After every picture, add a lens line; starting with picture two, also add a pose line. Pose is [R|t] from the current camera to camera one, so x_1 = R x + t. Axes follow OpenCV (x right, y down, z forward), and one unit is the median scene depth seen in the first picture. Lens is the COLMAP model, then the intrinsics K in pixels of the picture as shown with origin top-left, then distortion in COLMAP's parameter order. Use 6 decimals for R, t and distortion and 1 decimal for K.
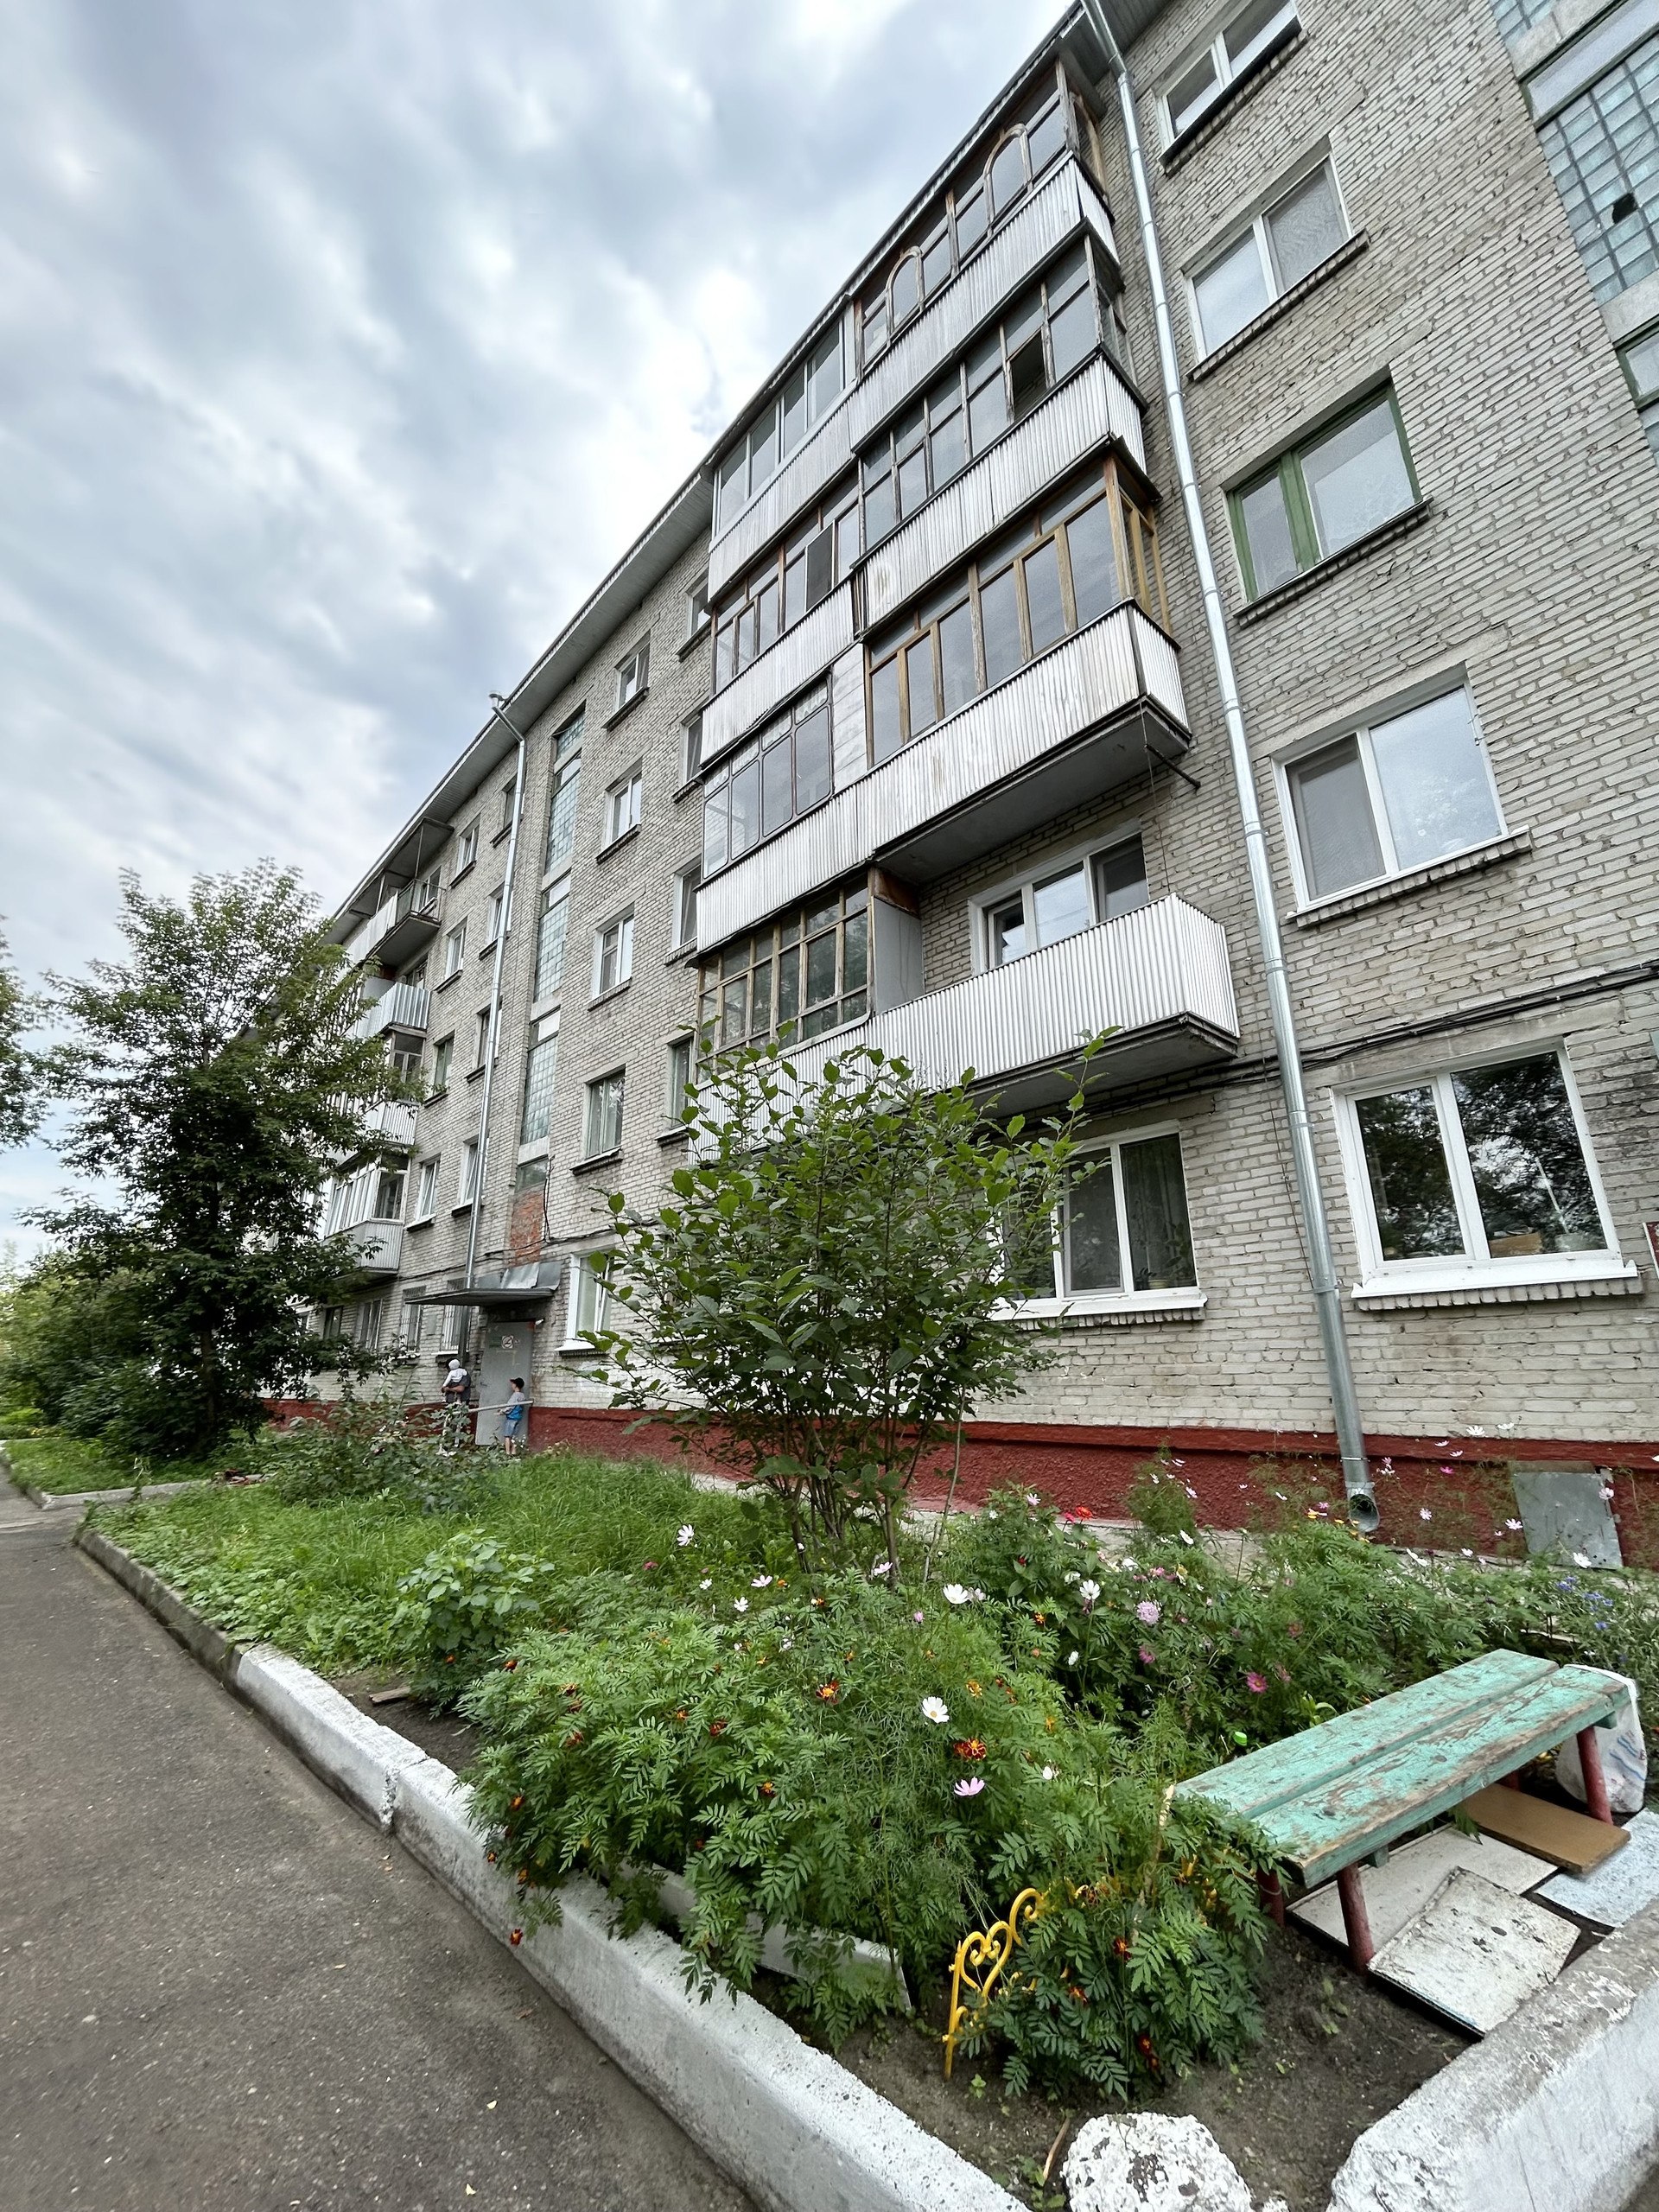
lens RADIAL K [[894.3, 0, 828.6], [0, 894.3, 1109.9], [0, 0, 1]] dist [0.000647, -0.000193]
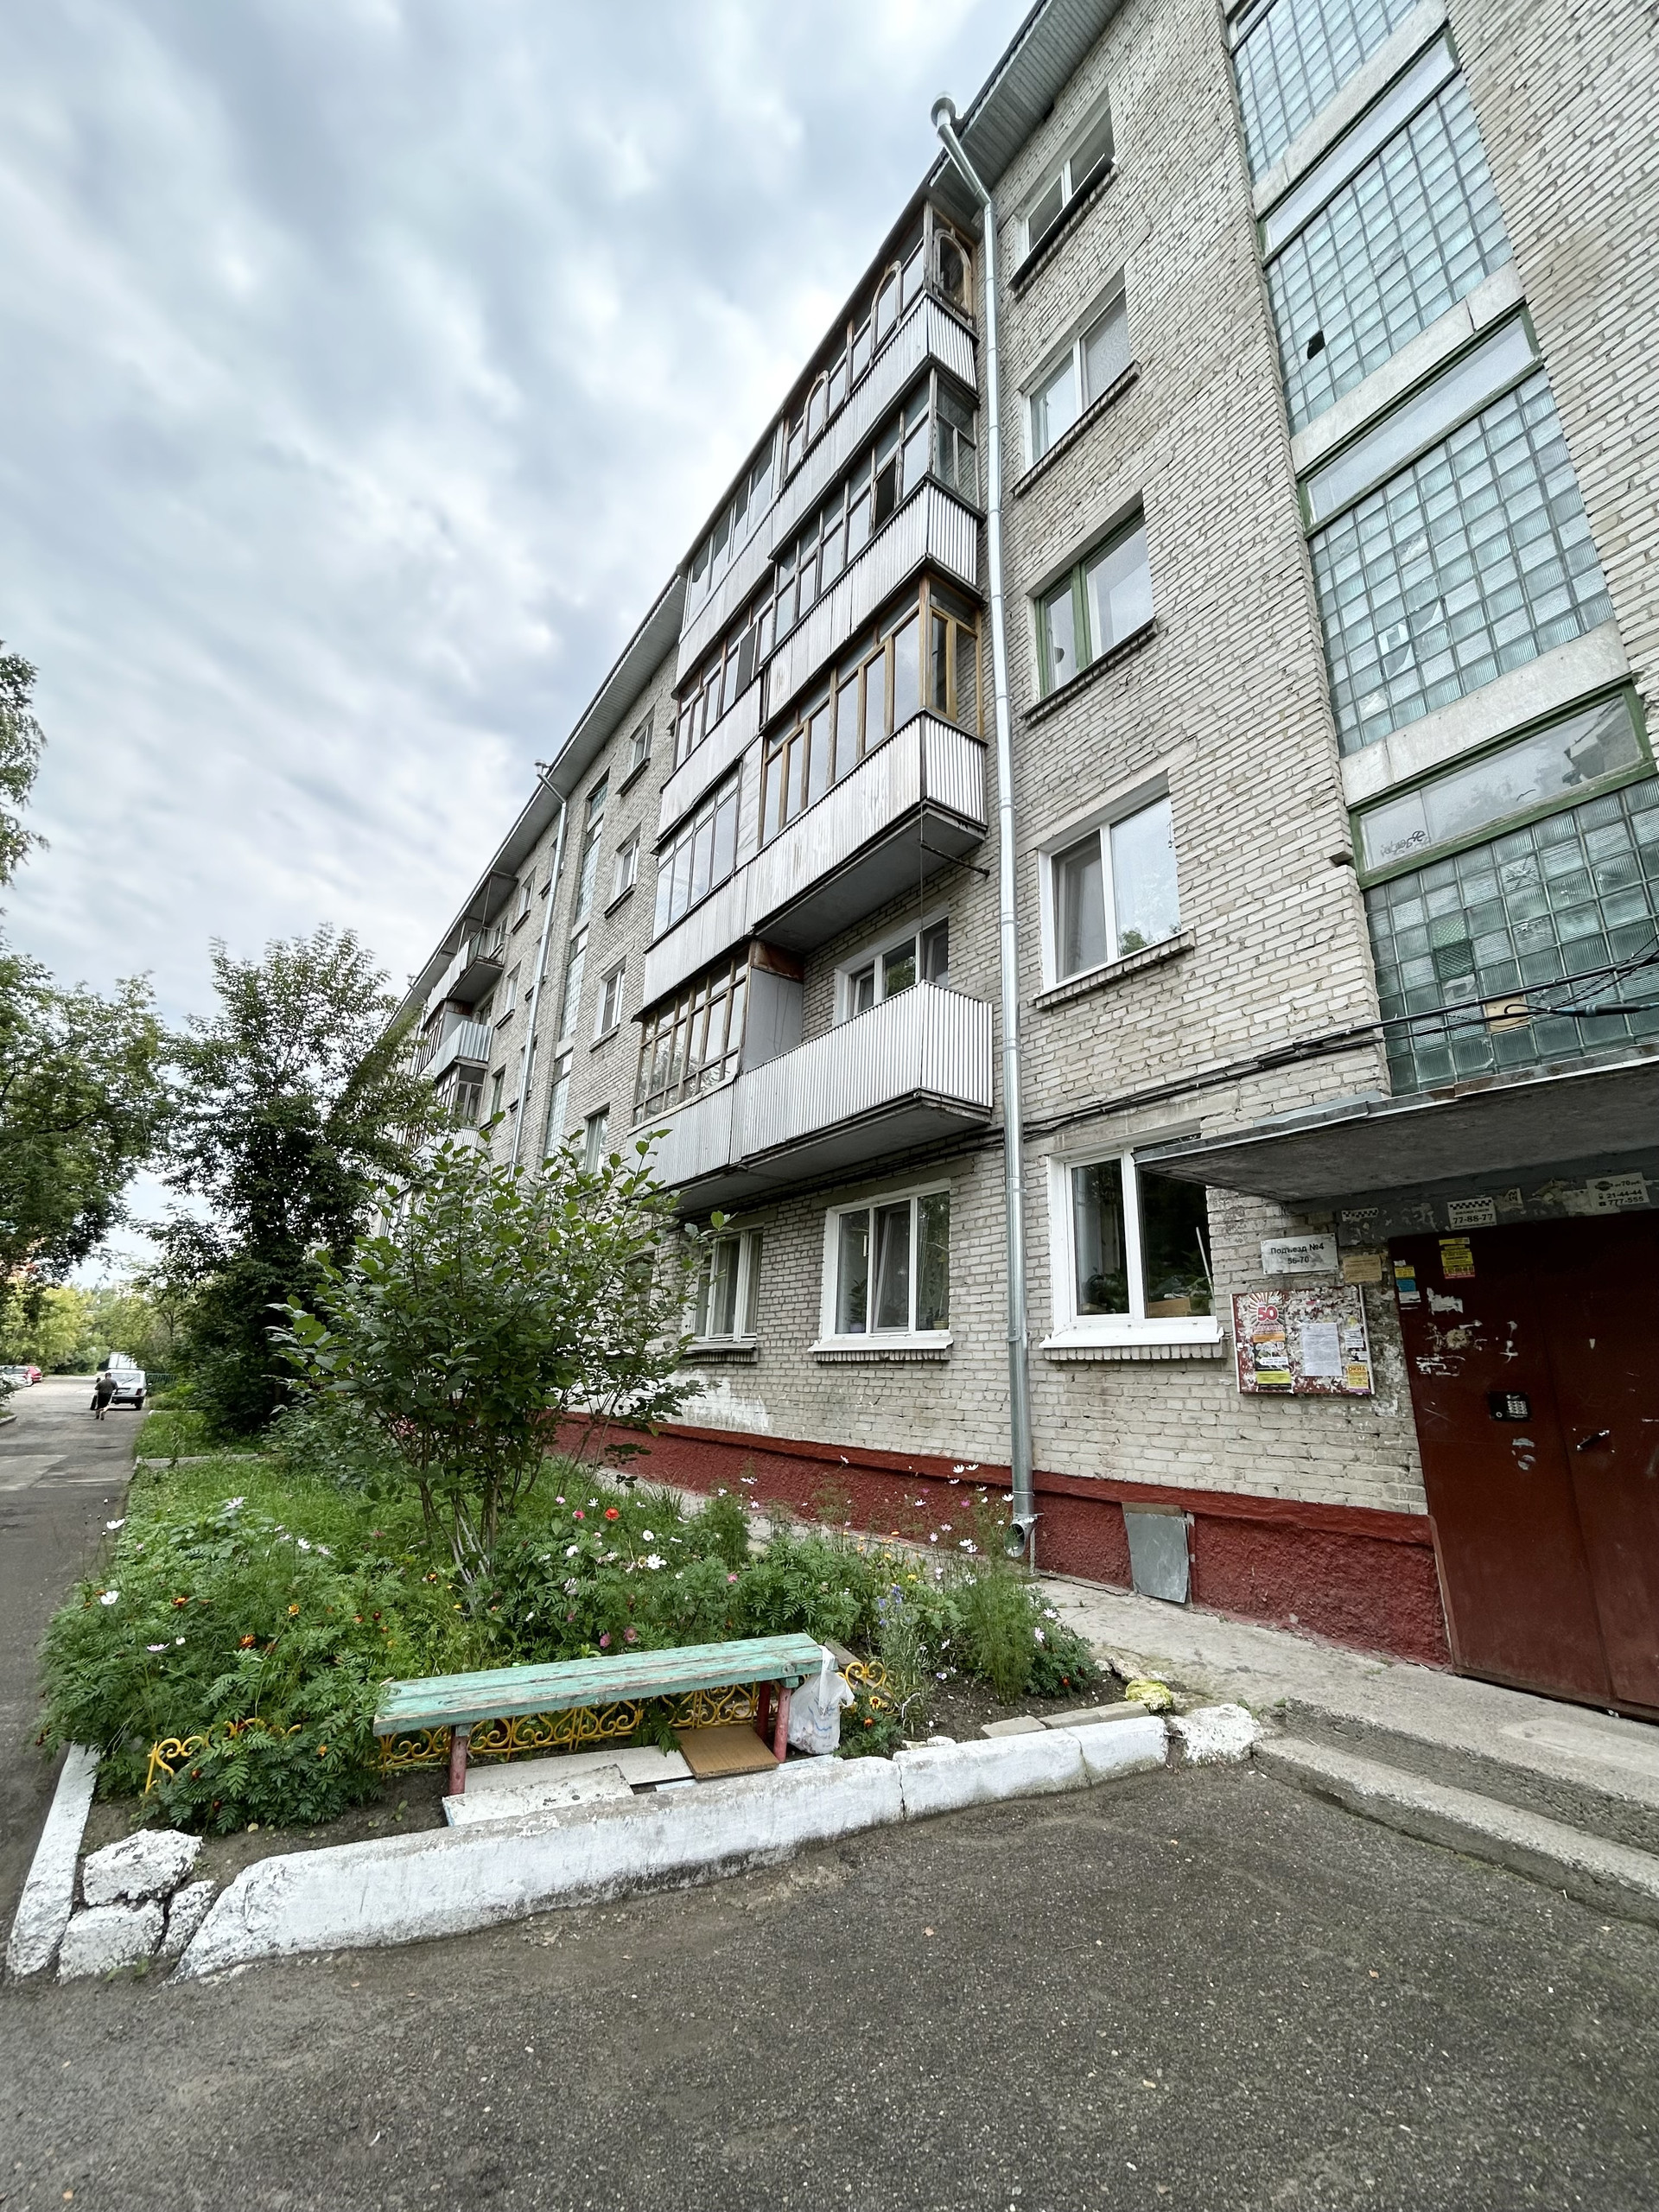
lens RADIAL K [[894.3, 0, 829.3], [0, 894.3, 1109.8], [0, 0, 1]] dist [0.000647, -0.000193]
pose [[0.989245, 0.003963, -0.146216, 0.385459], [-0.005561, 0.999929, -0.010522, -0.058893], [0.146164, 0.011222, 0.989197, -0.117094]]
